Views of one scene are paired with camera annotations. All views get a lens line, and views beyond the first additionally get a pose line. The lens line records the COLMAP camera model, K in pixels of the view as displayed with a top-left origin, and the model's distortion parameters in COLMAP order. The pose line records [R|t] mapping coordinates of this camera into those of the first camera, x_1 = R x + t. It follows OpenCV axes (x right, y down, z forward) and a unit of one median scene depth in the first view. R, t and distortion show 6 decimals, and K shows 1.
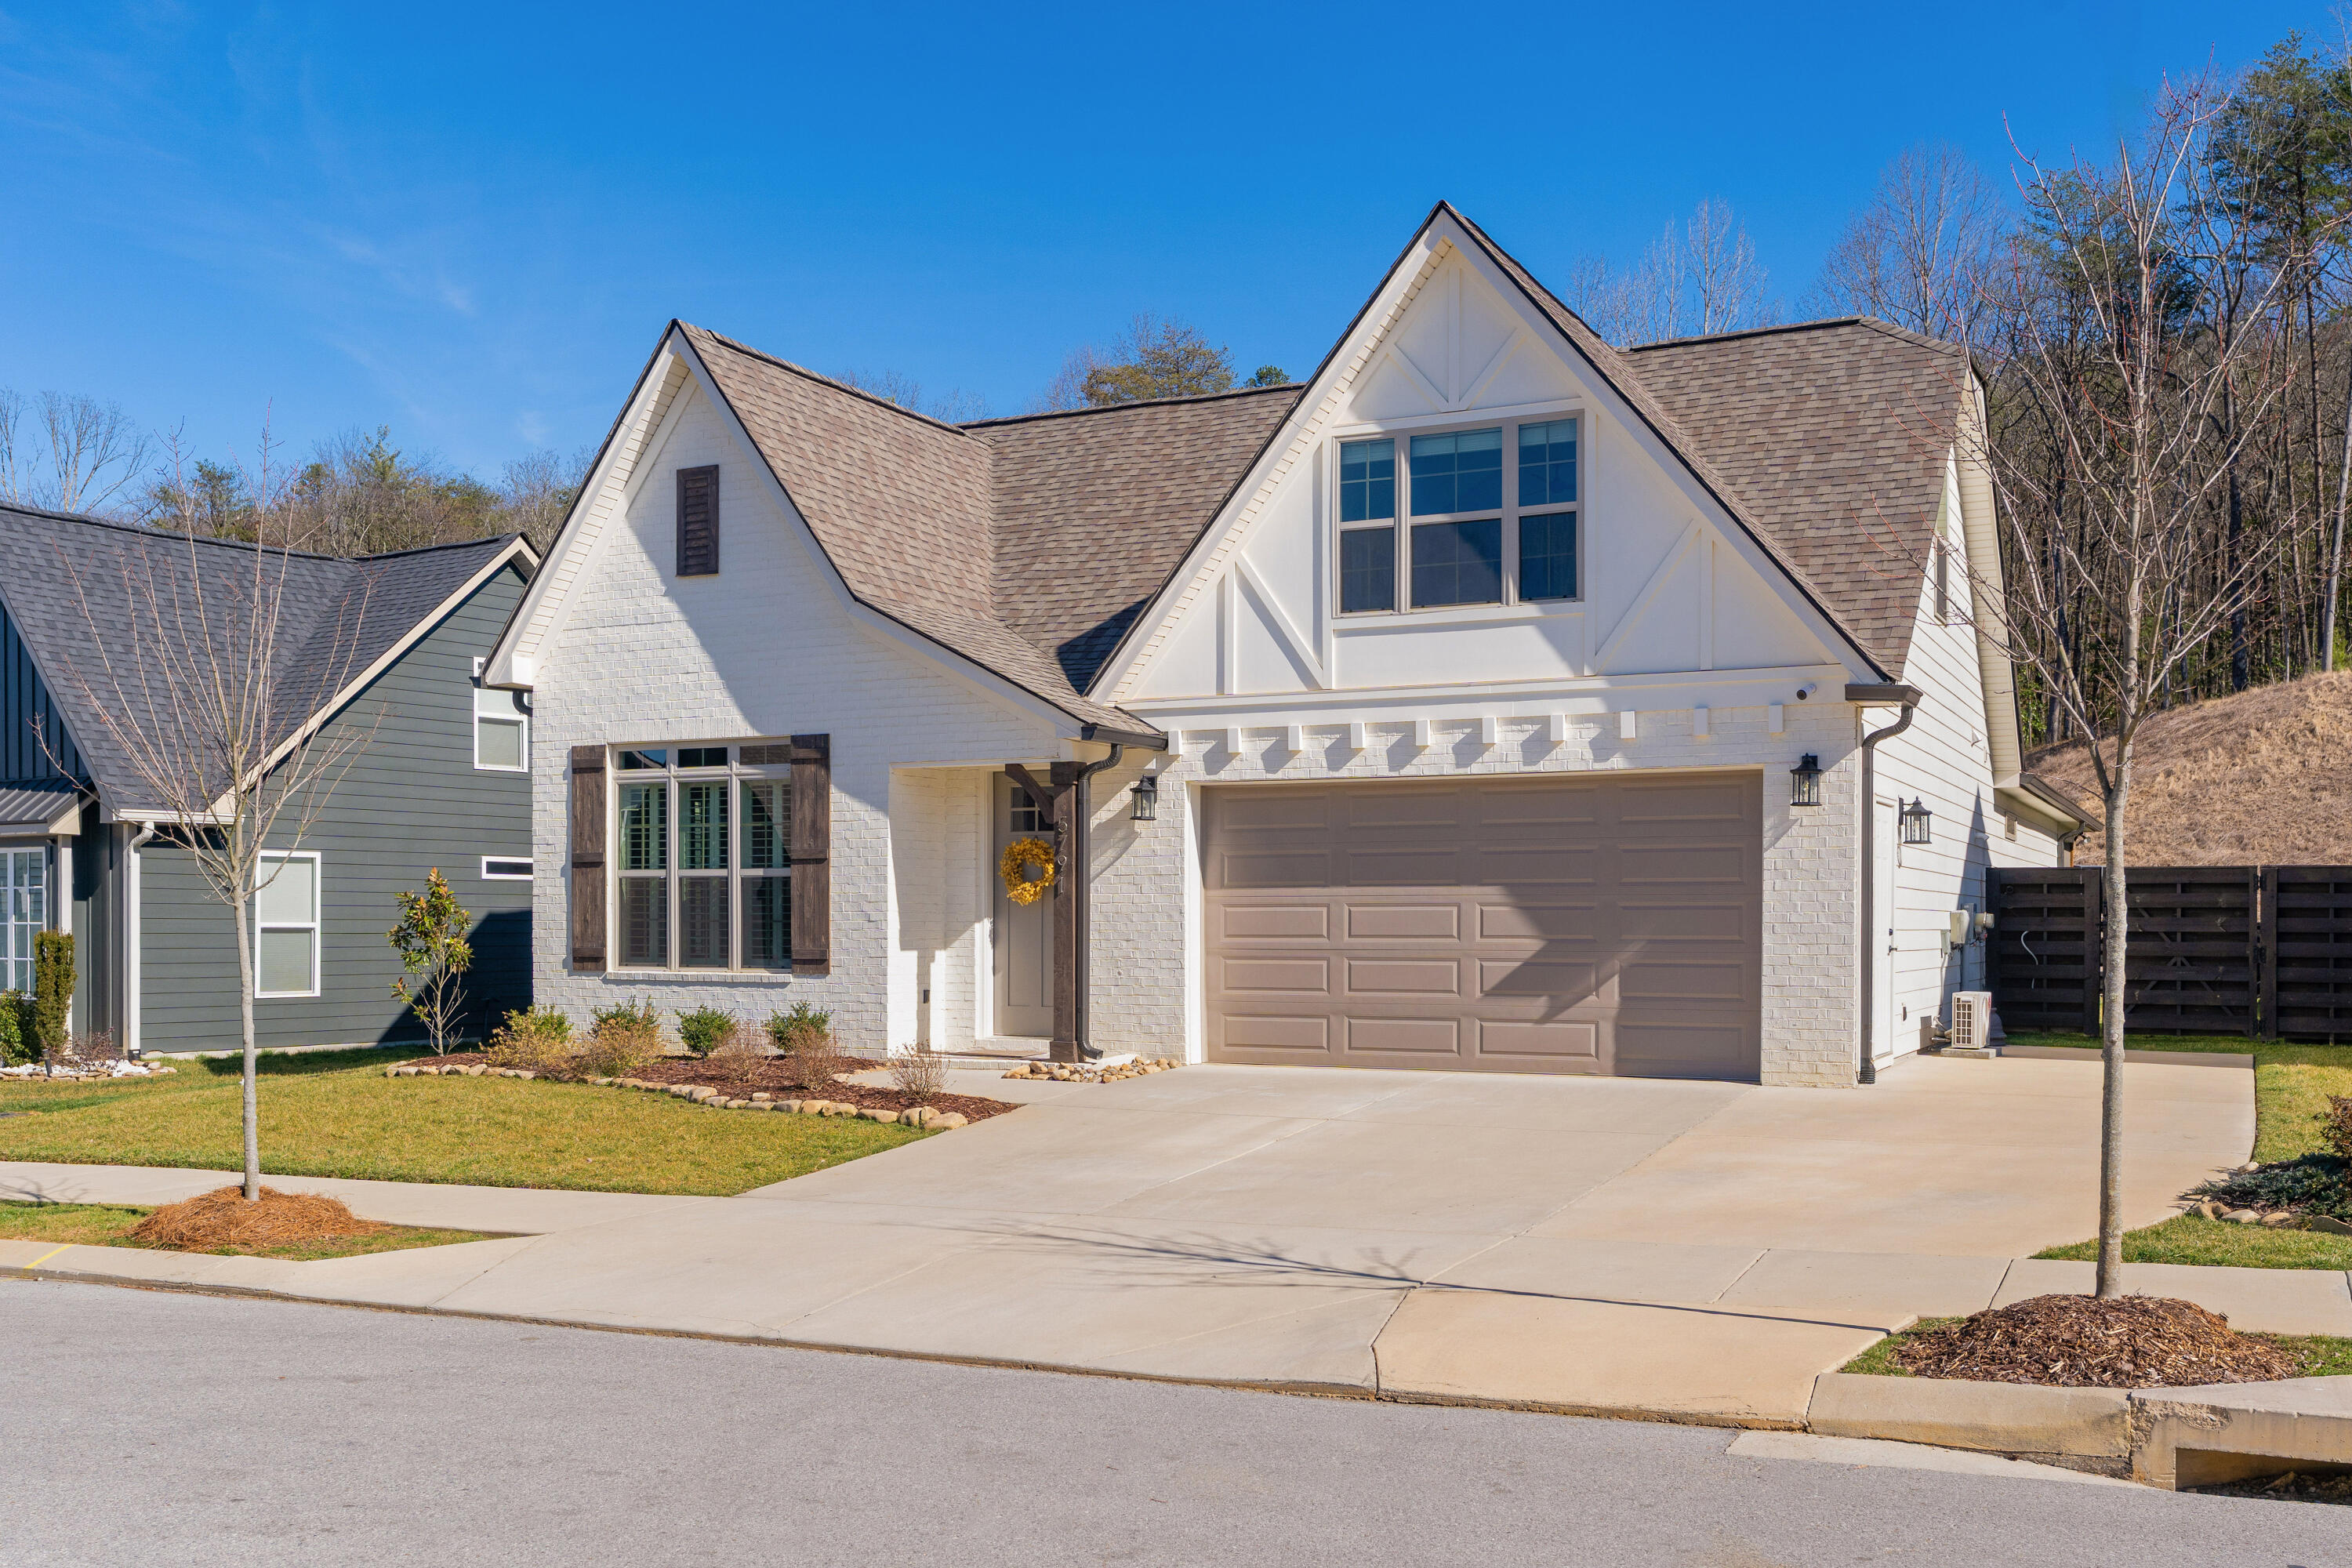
lens RADIAL K [[2228.1, 0, 1118.2], [0, 2228.1, 948.4], [0, 0, 1]] dist [-0.005912, 0.000000]
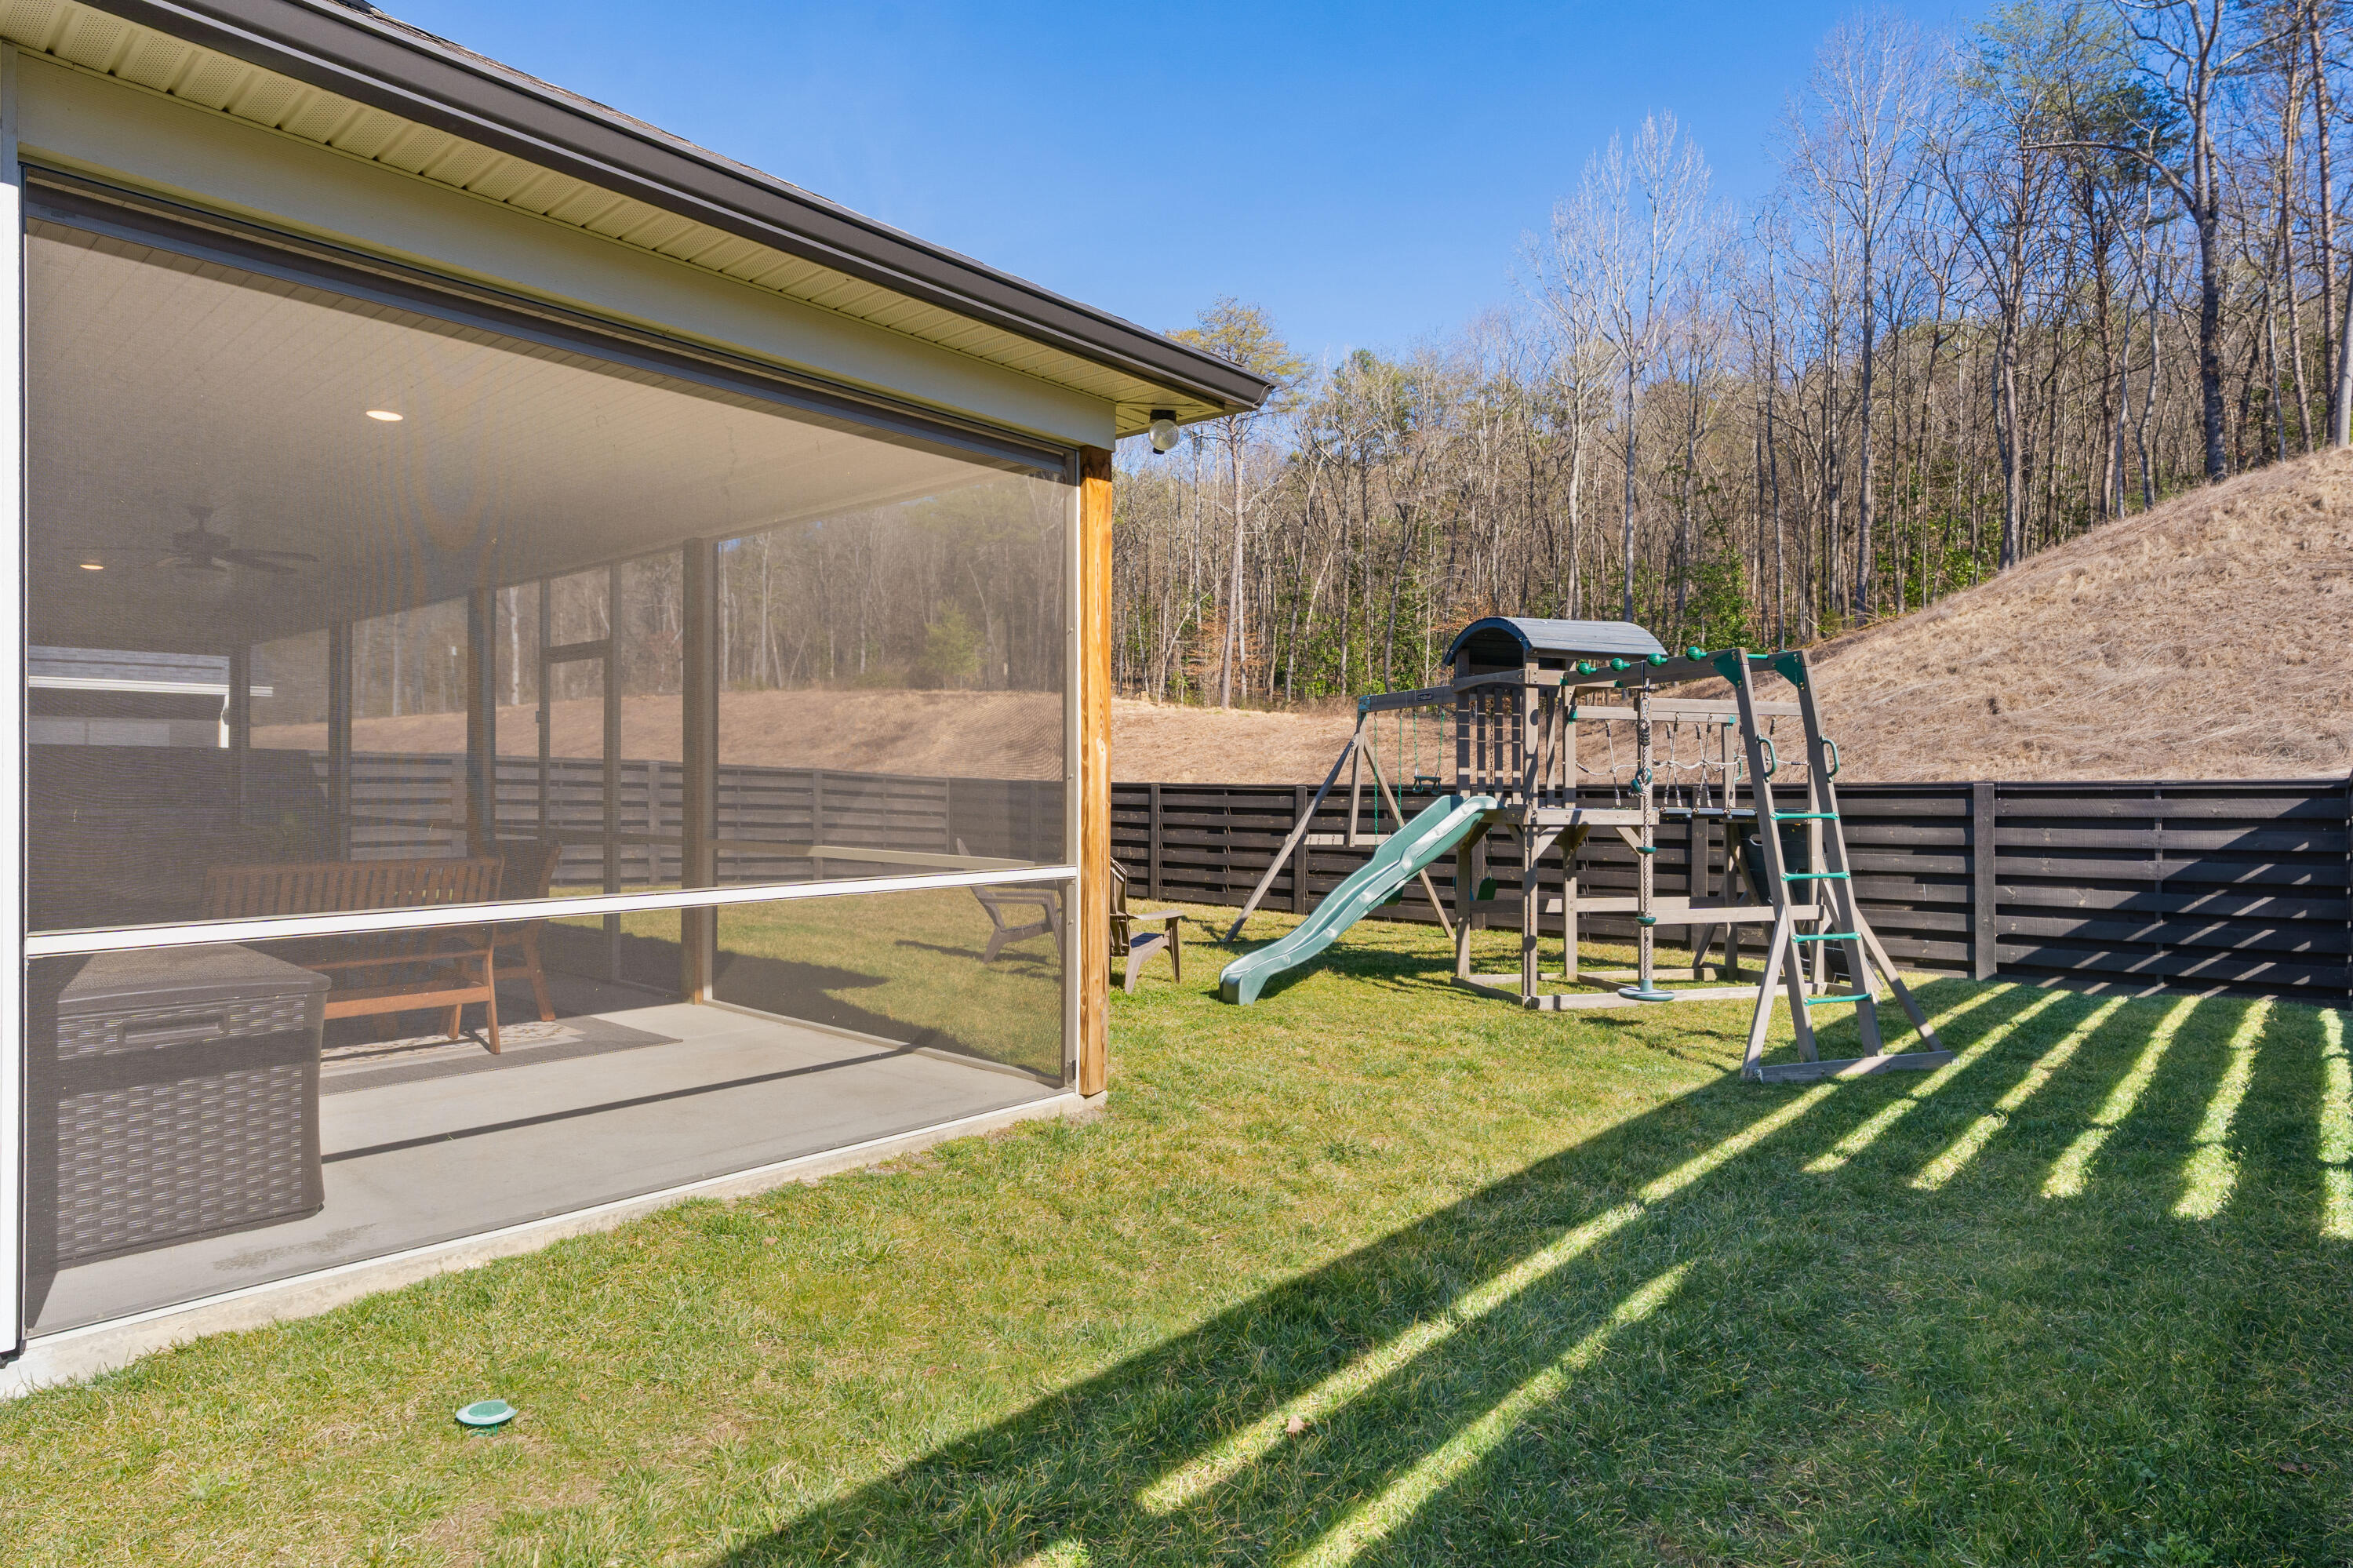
lens RADIAL K [[1282.8, 0, 1170.2], [0, 1282.8, 766.9], [0, 0, 1]] dist [-0.000778, 0.000129]
pose [[0.970165, -0.000554, -0.242445, 0.817195], [-0.004728, 0.999764, -0.021207, -0.017996], [0.242399, 0.021721, 0.969933, 1.502143]]
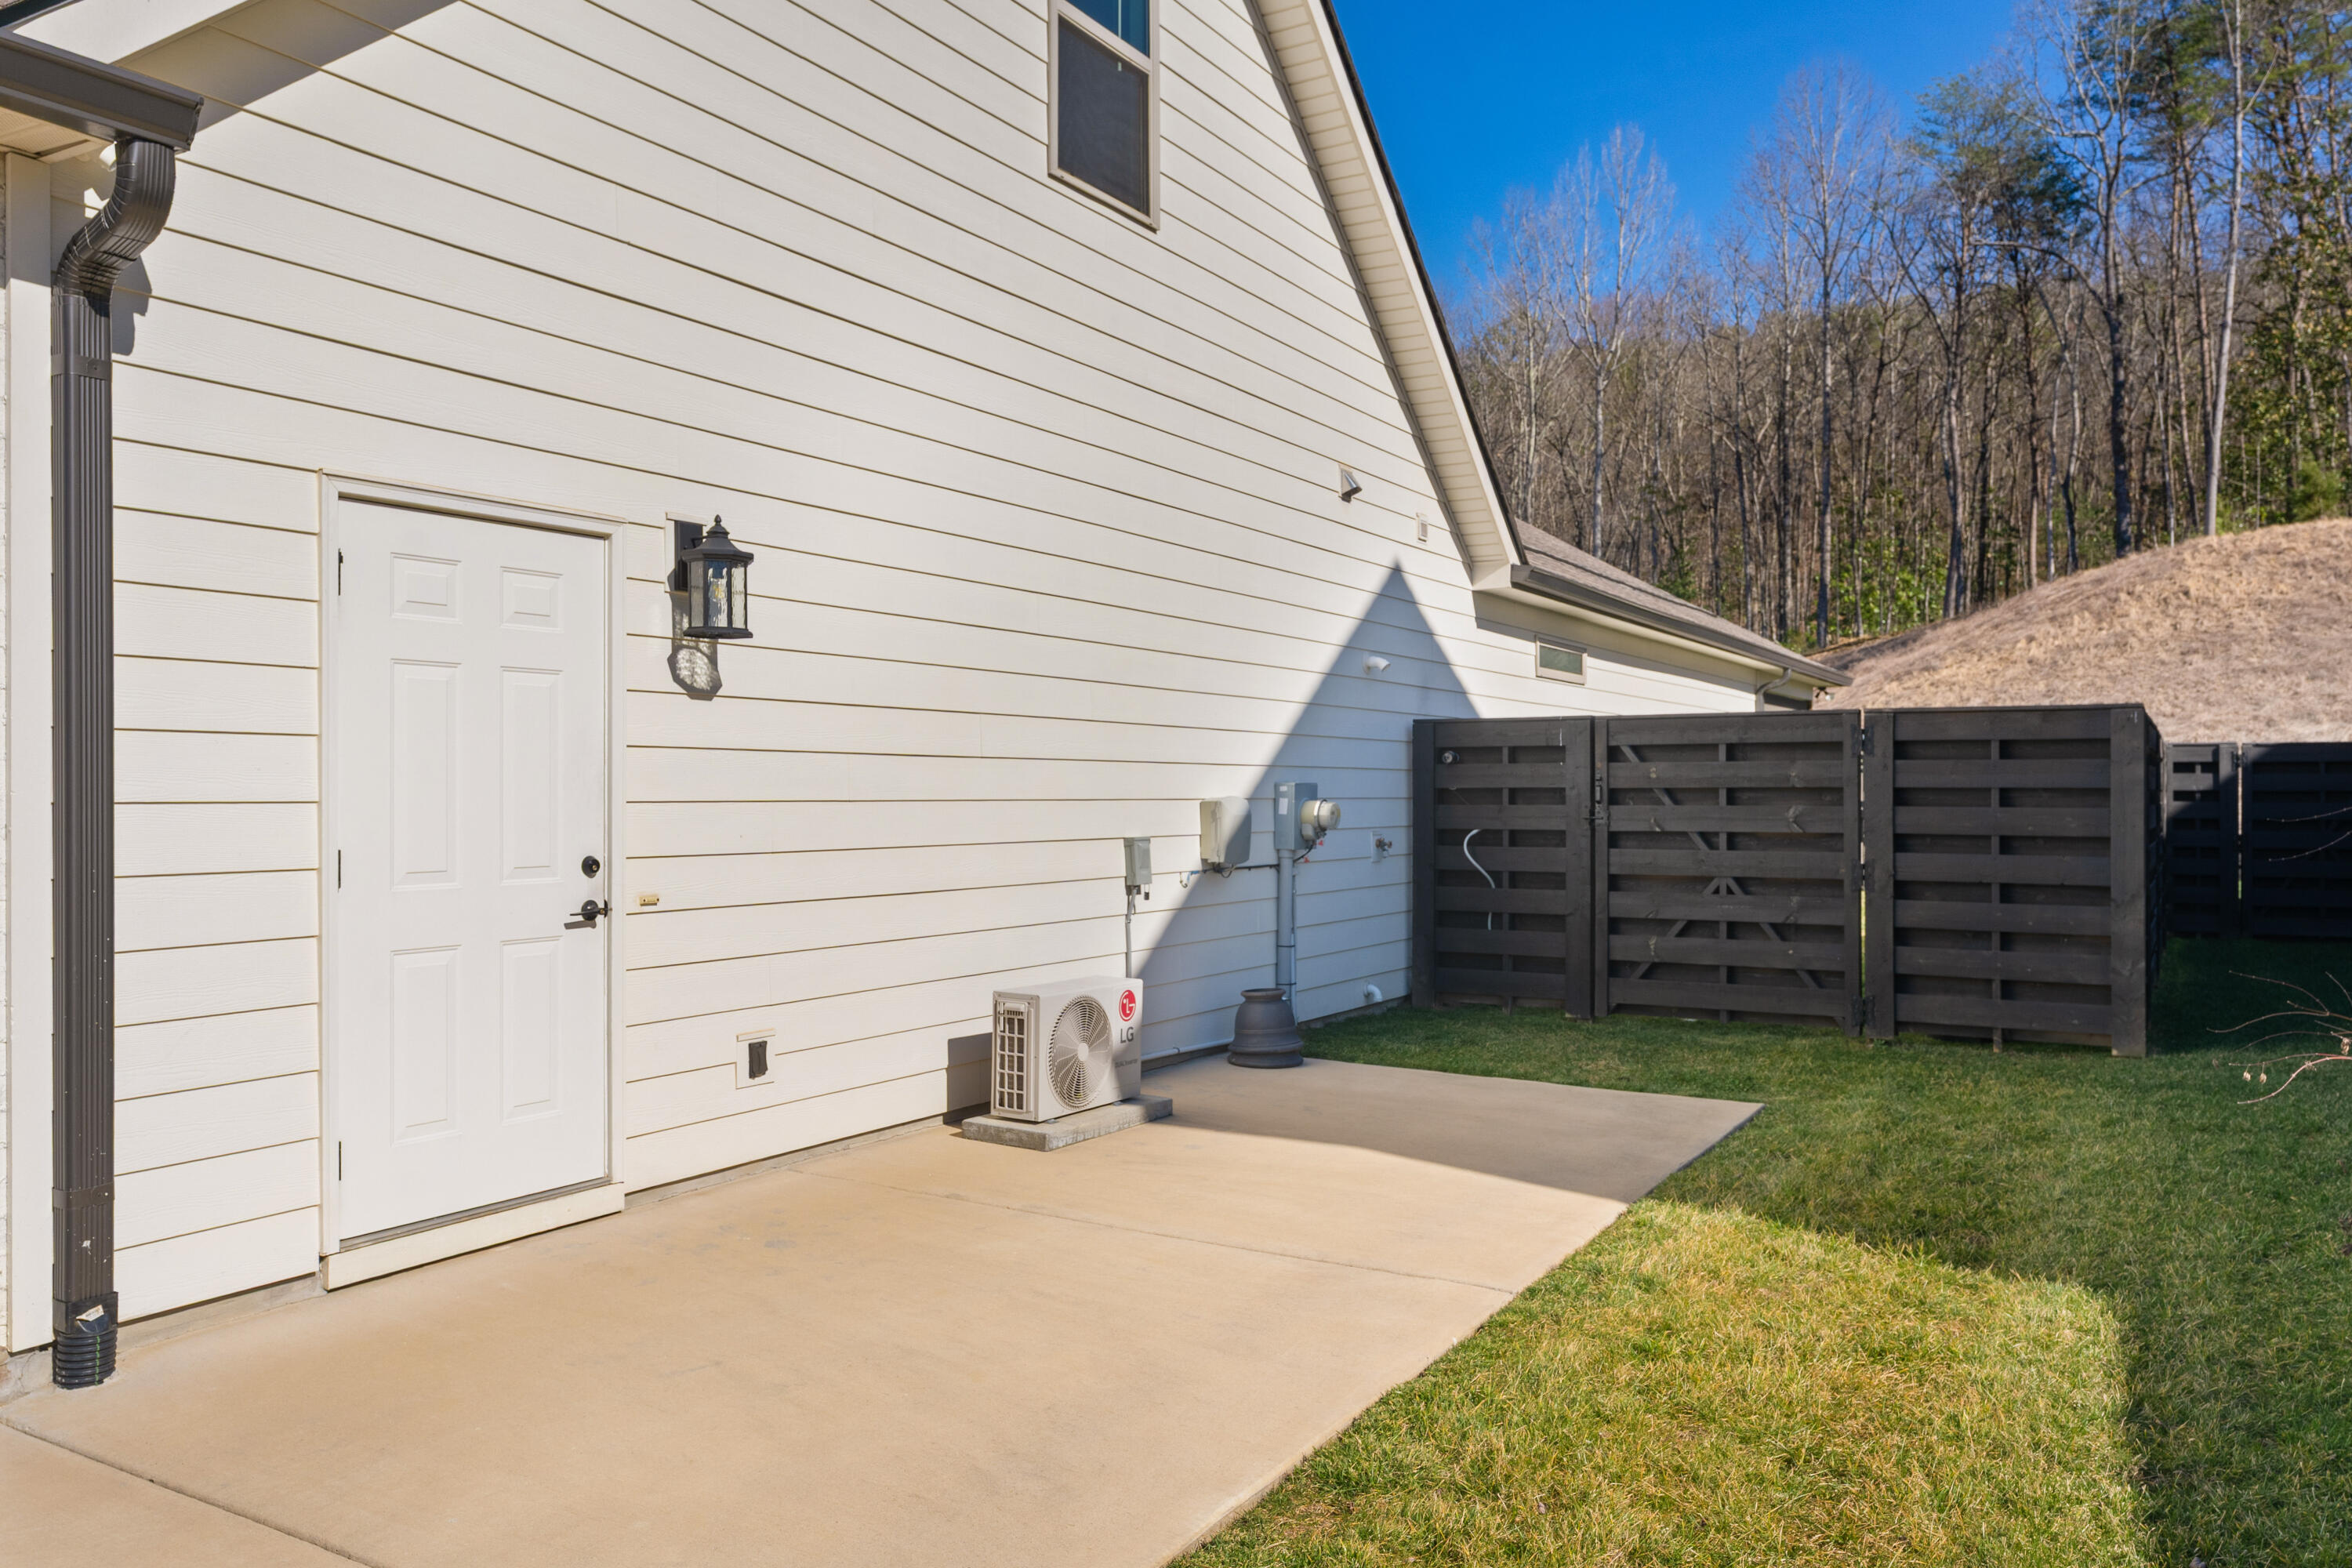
lens RADIAL K [[1741.7, 0, 1139.0], [0, 1741.7, 759.7], [0, 0, 1]] dist [-0.007936, -0.000282]
pose [[0.996778, -0.004659, -0.080075, 0.425279], [0.002261, 0.999547, -0.030018, -0.015462], [0.080179, 0.029740, 0.996337, 0.645074]]
